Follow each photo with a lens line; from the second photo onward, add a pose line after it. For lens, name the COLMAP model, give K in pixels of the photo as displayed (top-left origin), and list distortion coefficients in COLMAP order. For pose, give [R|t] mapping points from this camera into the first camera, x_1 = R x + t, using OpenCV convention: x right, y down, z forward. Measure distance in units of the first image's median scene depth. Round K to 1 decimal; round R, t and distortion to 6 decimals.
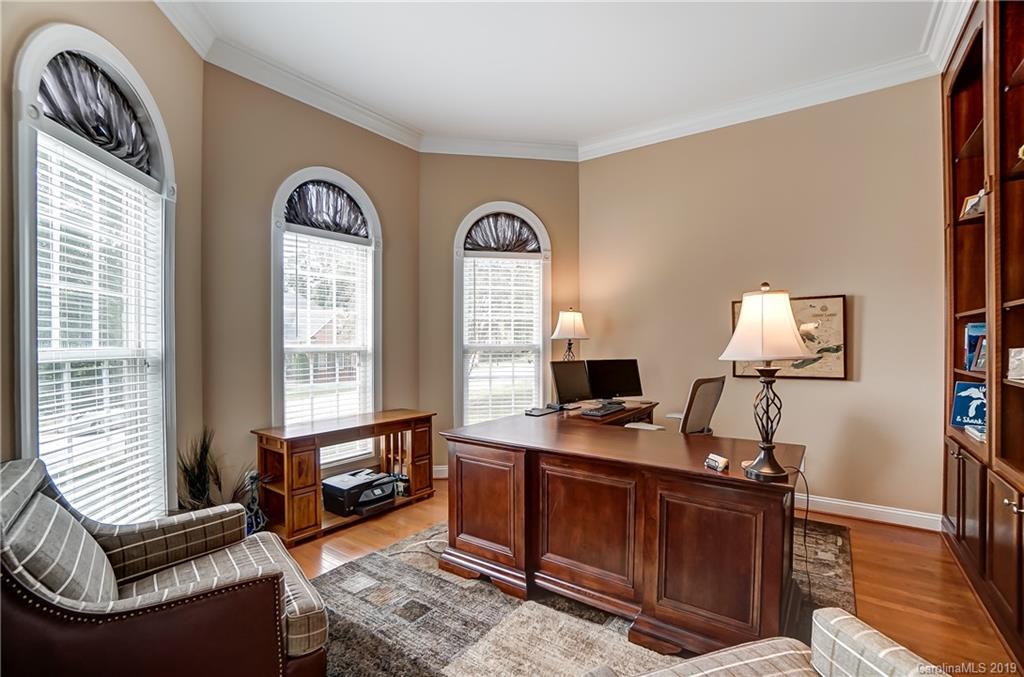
lens RADIAL K [[460.6, 0, 513.4], [0, 460.6, 339.3], [0, 0, 1]] dist [-0.050437, 0.013422]
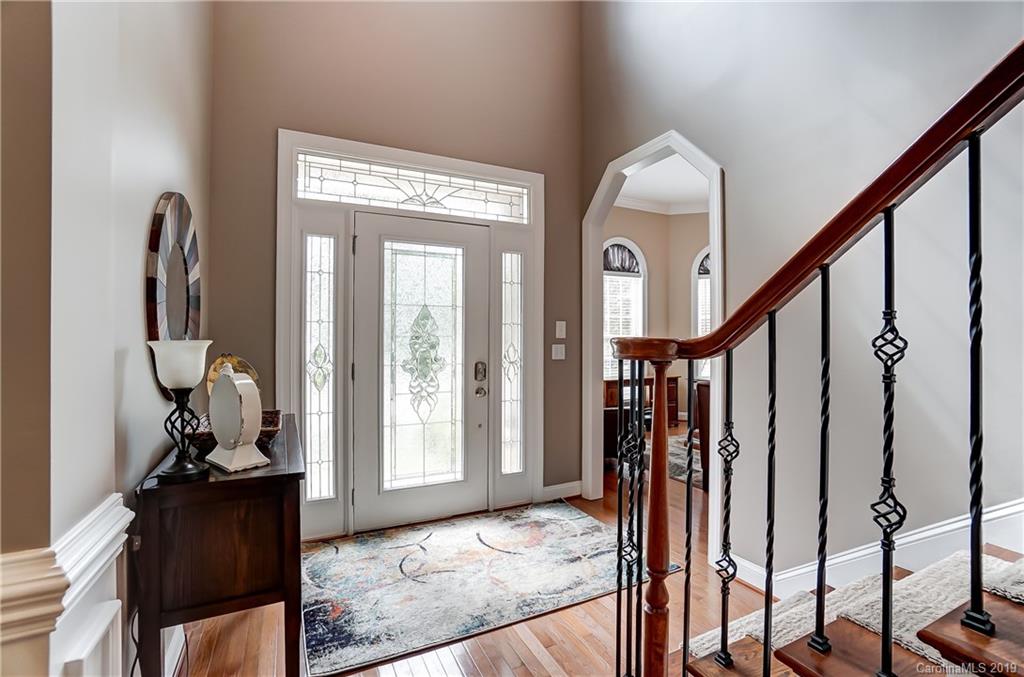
lens RADIAL K [[460.6, 0, 515.3], [0, 460.6, 334.1], [0, 0, 1]] dist [-0.050437, 0.013422]
pose [[0.877573, -0.002971, -0.479434, 0.104258], [0.000601, 0.999987, -0.005096, 0.020235], [0.479442, 0.004184, 0.877563, -0.767743]]
